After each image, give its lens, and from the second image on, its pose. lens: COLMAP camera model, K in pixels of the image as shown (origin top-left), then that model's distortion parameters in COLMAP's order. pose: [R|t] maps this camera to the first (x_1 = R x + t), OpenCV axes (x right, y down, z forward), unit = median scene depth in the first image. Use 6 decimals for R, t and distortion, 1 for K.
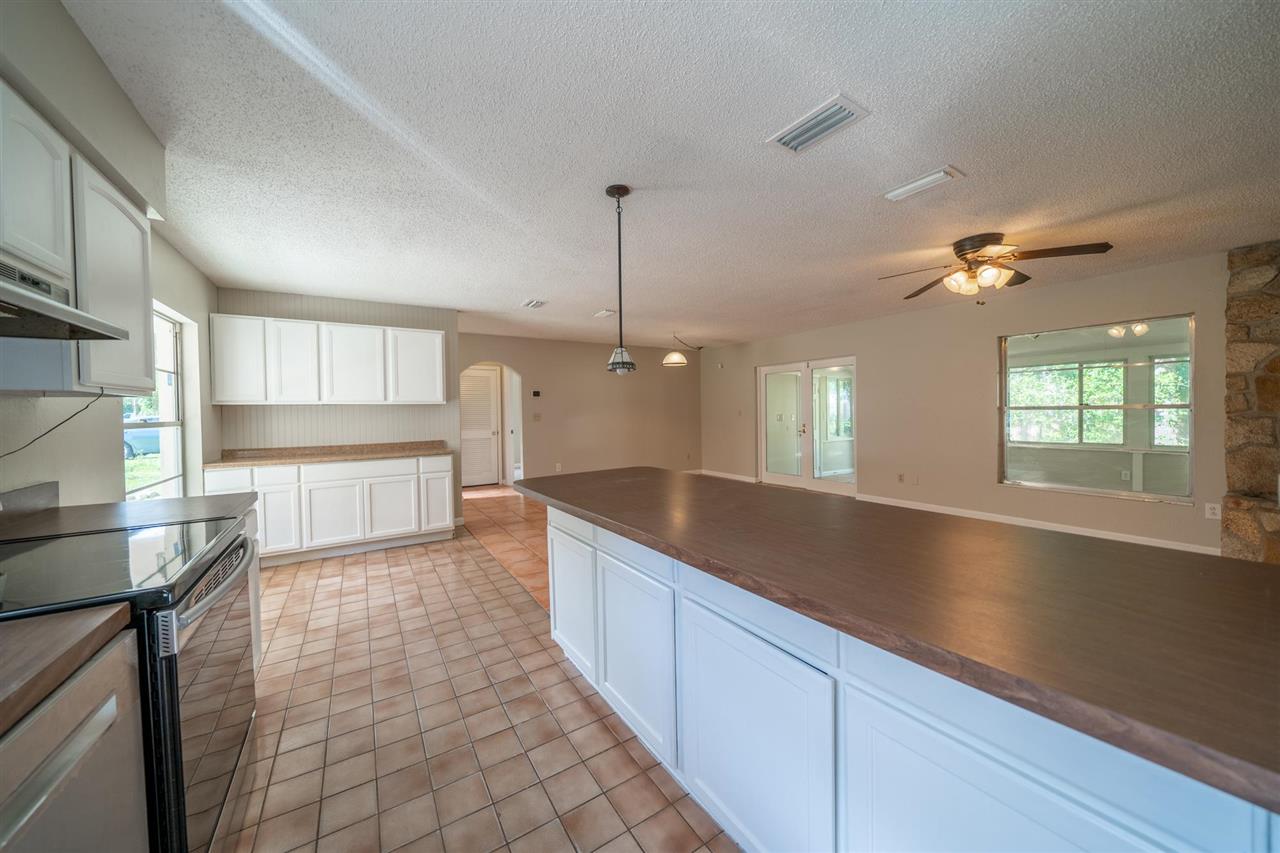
lens RADIAL K [[450.0, 0, 643.1], [0, 450.0, 419.5], [0, 0, 1]] dist [-0.008625, 0.000888]
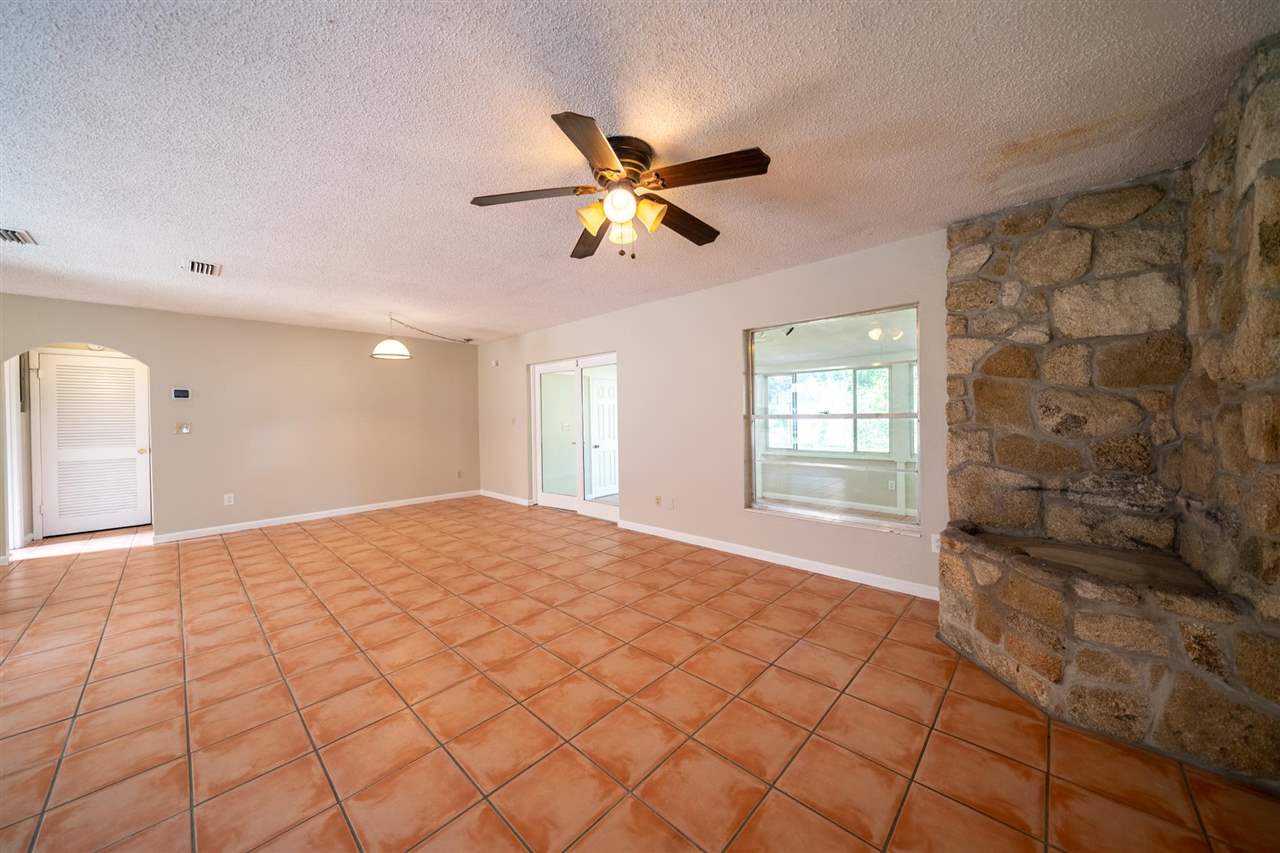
lens RADIAL K [[450.0, 0, 645.2], [0, 450.0, 419.9], [0, 0, 1]] dist [-0.008625, 0.000888]
pose [[0.966516, -0.002994, 0.256589, 0.477966], [0.005316, 0.999951, -0.008356, -0.015628], [-0.256551, 0.009440, 0.966484, 0.294483]]
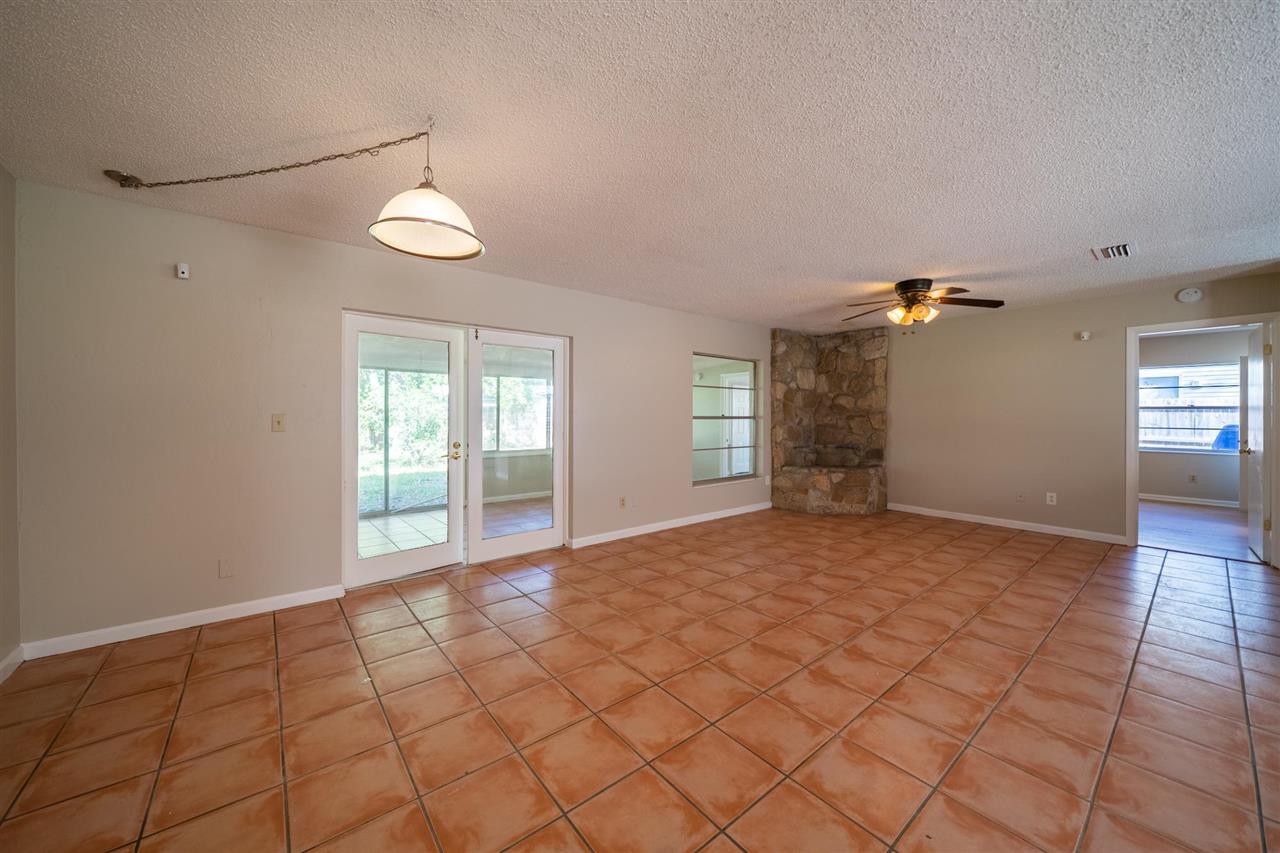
lens RADIAL K [[450.0, 0, 611.5], [0, 450.0, 419.8], [0, 0, 1]] dist [-0.008625, 0.000888]
pose [[-0.090046, 0.005209, 0.995924, -0.322175], [0.016969, 0.999849, -0.003695, -0.022795], [-0.995793, 0.016567, -0.090120, 1.524618]]
